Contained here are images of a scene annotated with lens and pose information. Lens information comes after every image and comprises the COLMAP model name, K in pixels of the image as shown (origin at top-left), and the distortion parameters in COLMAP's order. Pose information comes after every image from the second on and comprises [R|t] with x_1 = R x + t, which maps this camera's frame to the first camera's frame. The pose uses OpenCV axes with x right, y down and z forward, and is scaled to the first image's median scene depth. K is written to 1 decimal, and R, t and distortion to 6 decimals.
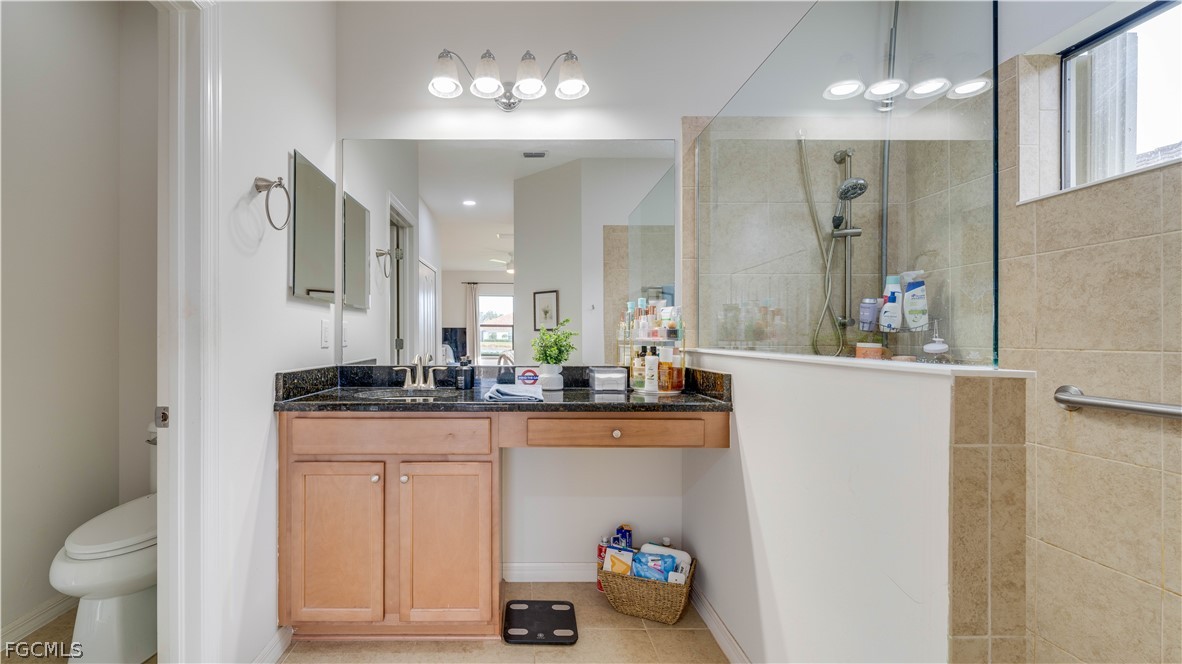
lens RADIAL K [[473.2, 0, 535.9], [0, 473.2, 338.5], [0, 0, 1]] dist [-0.001747, -0.000450]
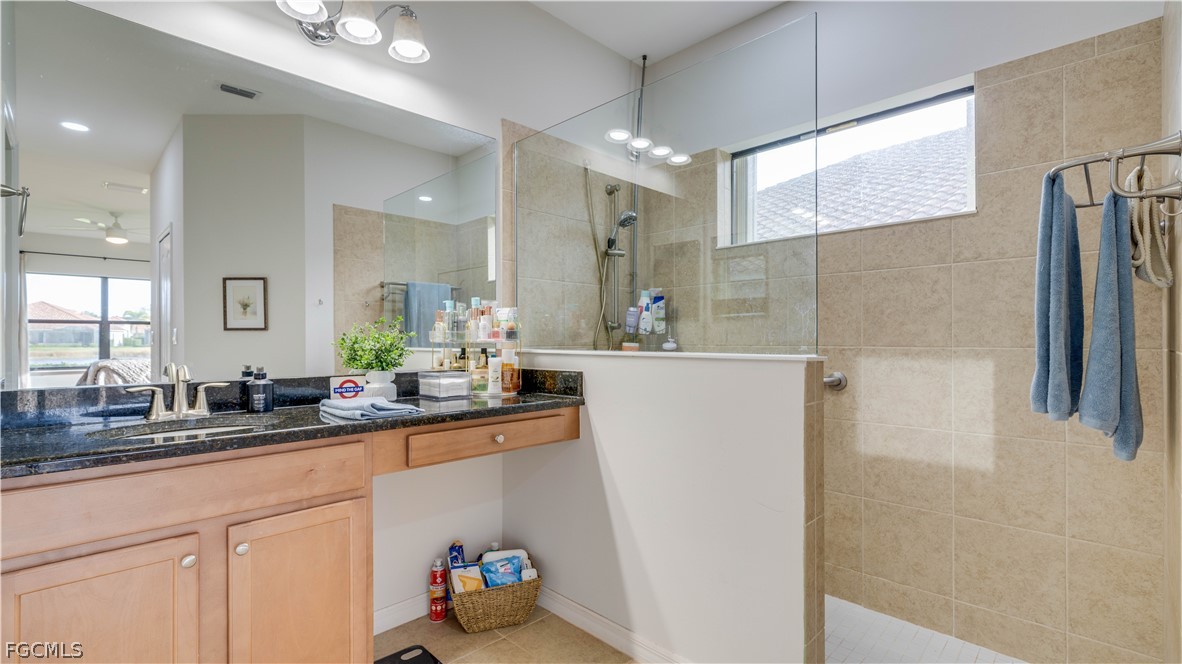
lens RADIAL K [[514.4, 0, 583.9], [0, 514.4, 339.9], [0, 0, 1]] dist [0.001484, 0.000234]
pose [[0.720437, -0.003608, 0.693511, -0.341137], [0.005020, 0.999987, -0.000013, 0.000936], [-0.693502, 0.003491, 0.720446, 0.103274]]
